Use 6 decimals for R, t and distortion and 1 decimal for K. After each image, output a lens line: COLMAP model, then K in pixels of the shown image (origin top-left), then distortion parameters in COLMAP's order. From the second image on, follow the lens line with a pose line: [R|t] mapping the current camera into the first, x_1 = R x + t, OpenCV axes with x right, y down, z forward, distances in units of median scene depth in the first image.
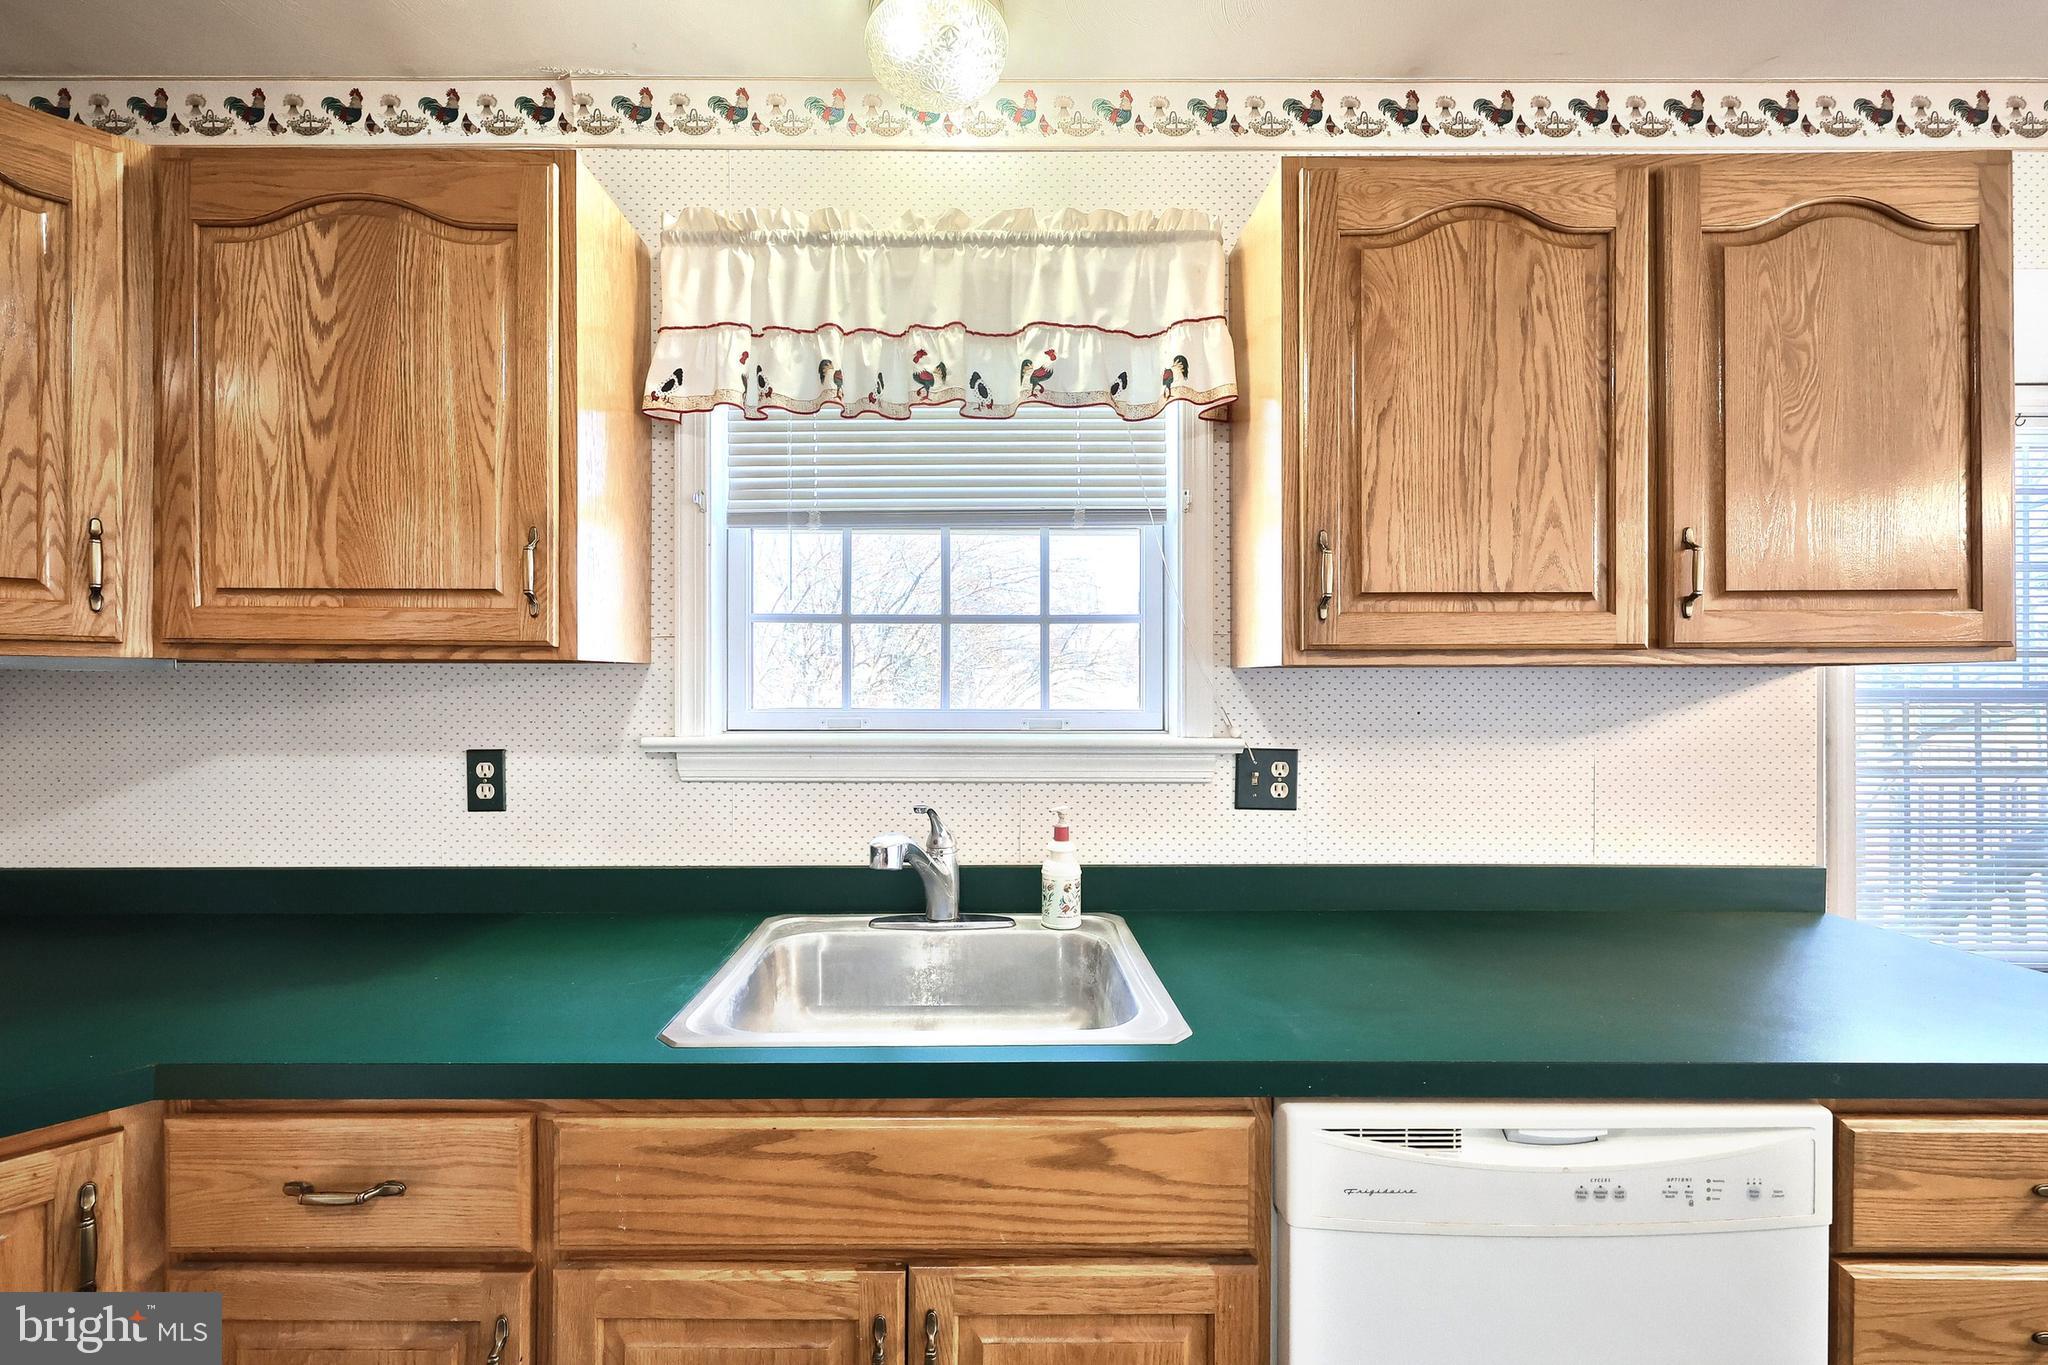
lens RADIAL K [[853.4, 0, 996.3], [0, 853.4, 684.7], [0, 0, 1]] dist [0.001599, 0.000036]
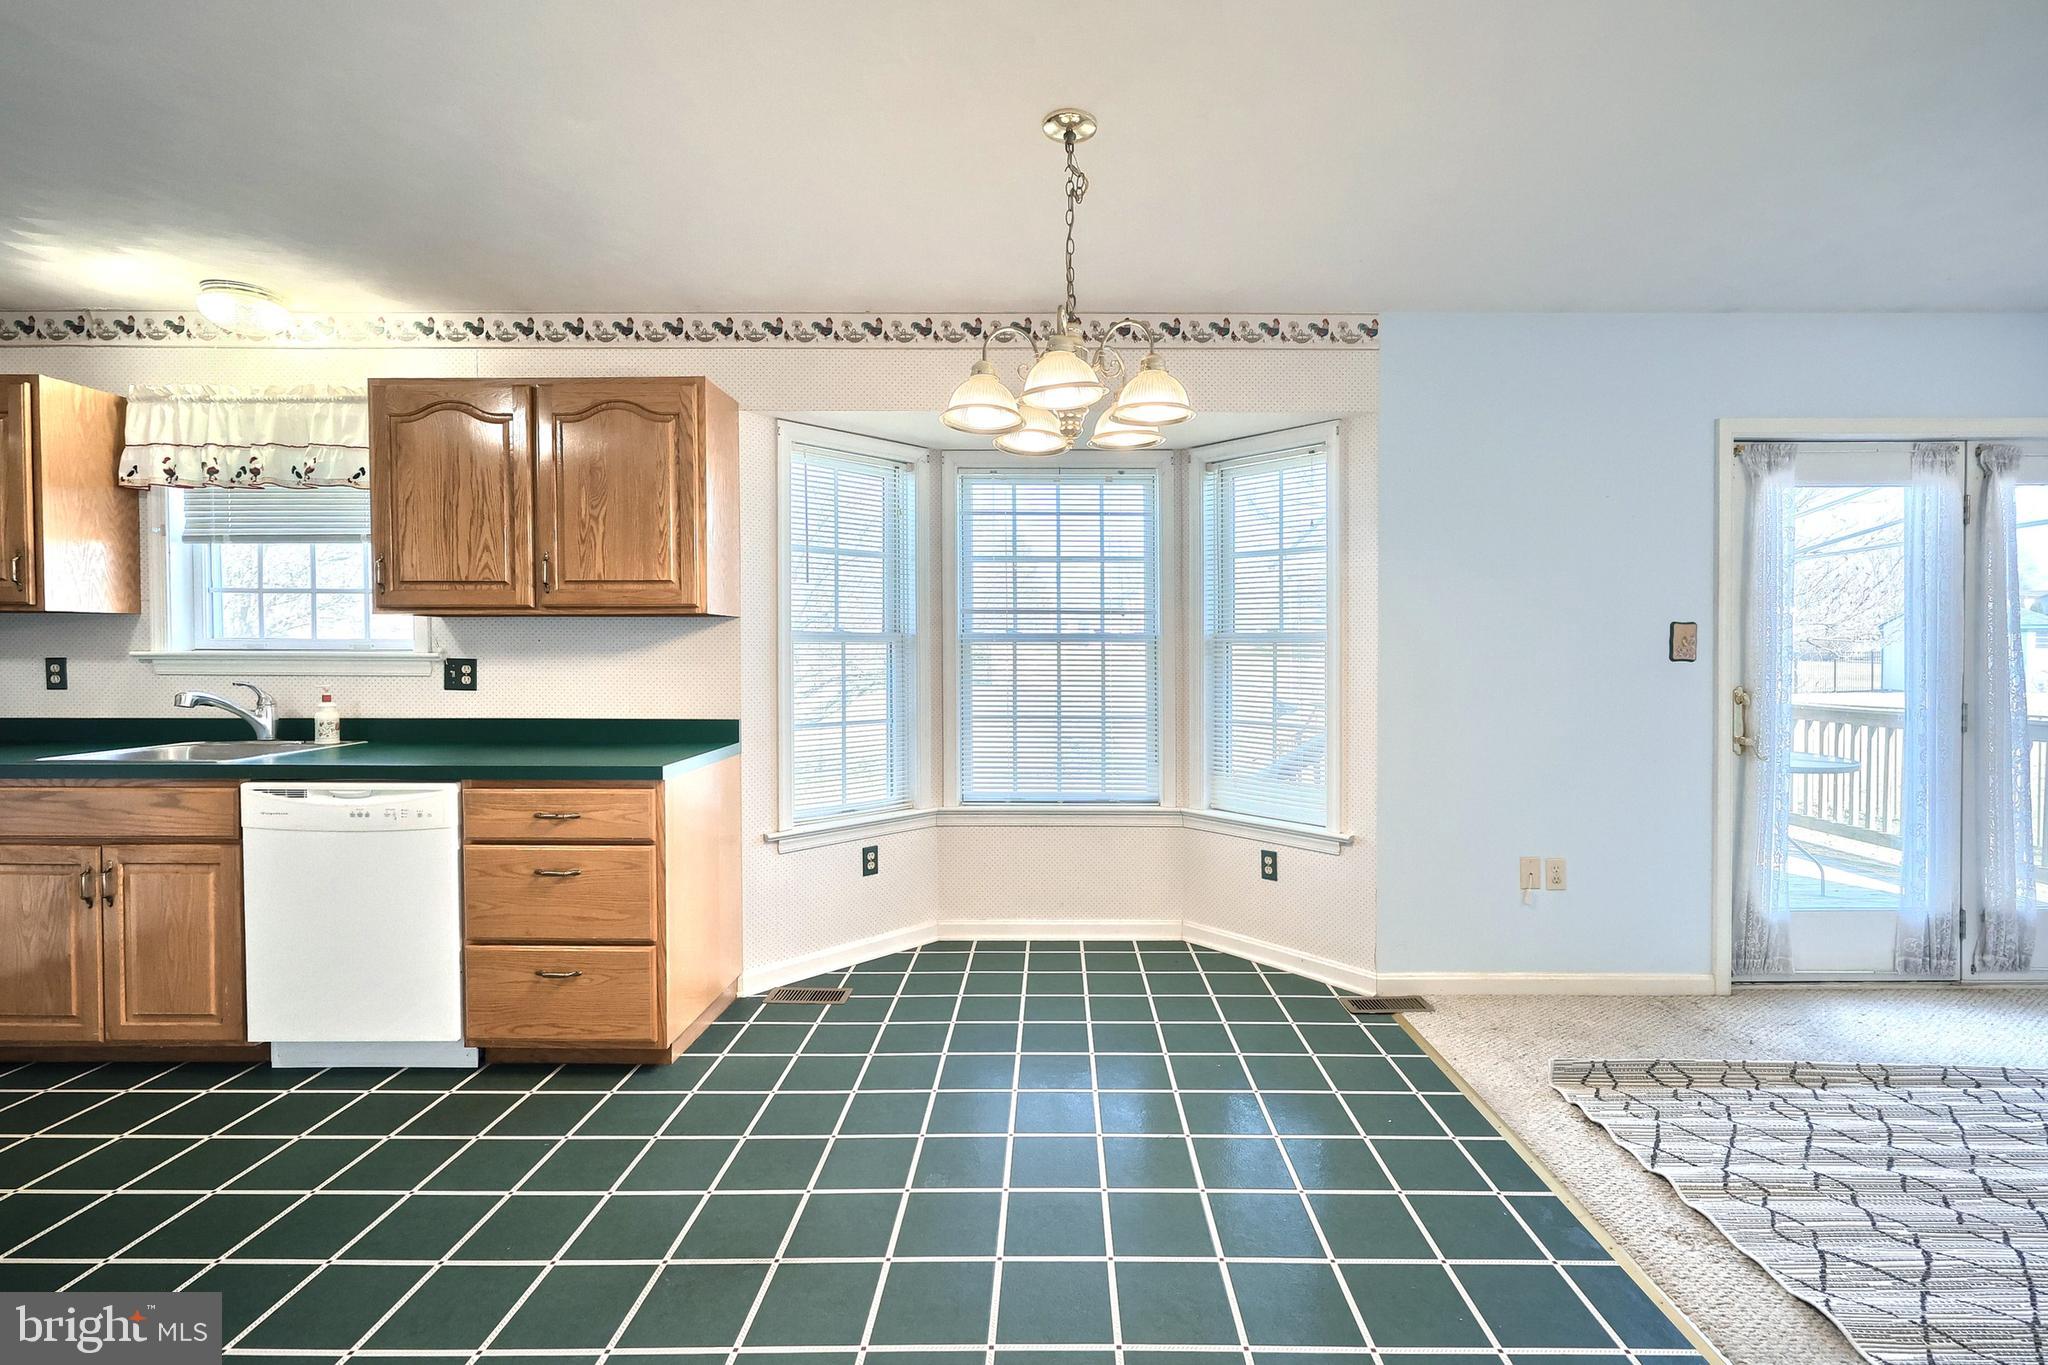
lens RADIAL K [[853.4, 0, 1040.4], [0, 853.4, 665.5], [0, 0, 1]] dist [0.001599, 0.000036]
pose [[0.999992, 0.002971, -0.002635, 2.049076], [-0.002911, 0.999738, 0.022687, 0.053517], [0.002702, -0.022680, 0.999739, -1.172035]]
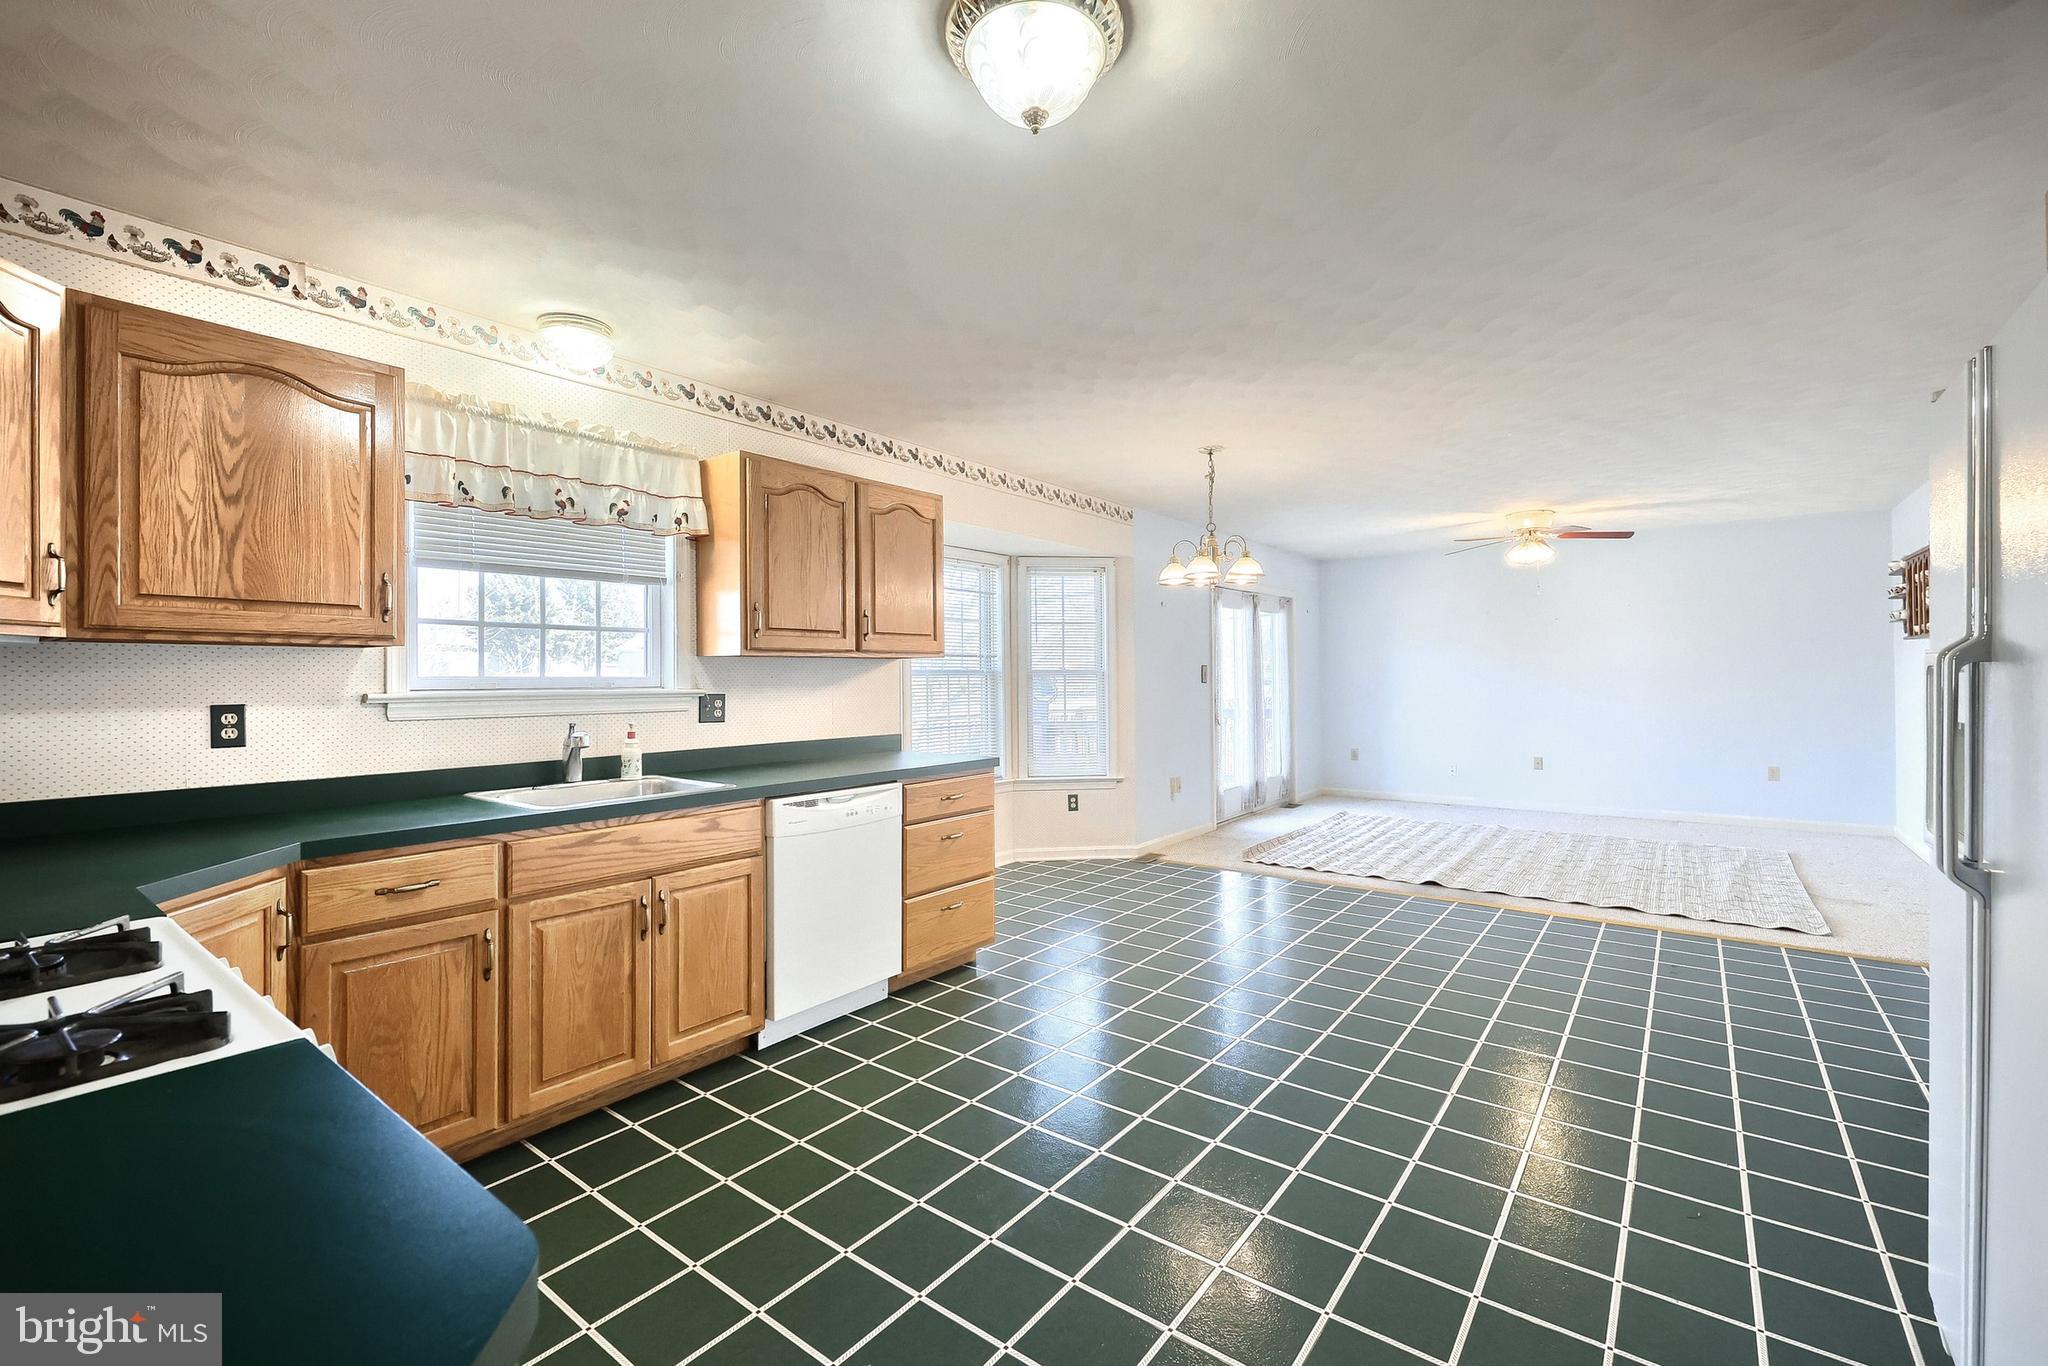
lens RADIAL K [[853.4, 0, 1014.0], [0, 853.4, 675.6], [0, 0, 1]] dist [0.001599, 0.000036]
pose [[0.623058, -0.002482, 0.782172, -1.114515], [0.005521, 0.999984, -0.001224, 0.044001], [-0.782157, 0.005081, 0.623061, -1.167930]]
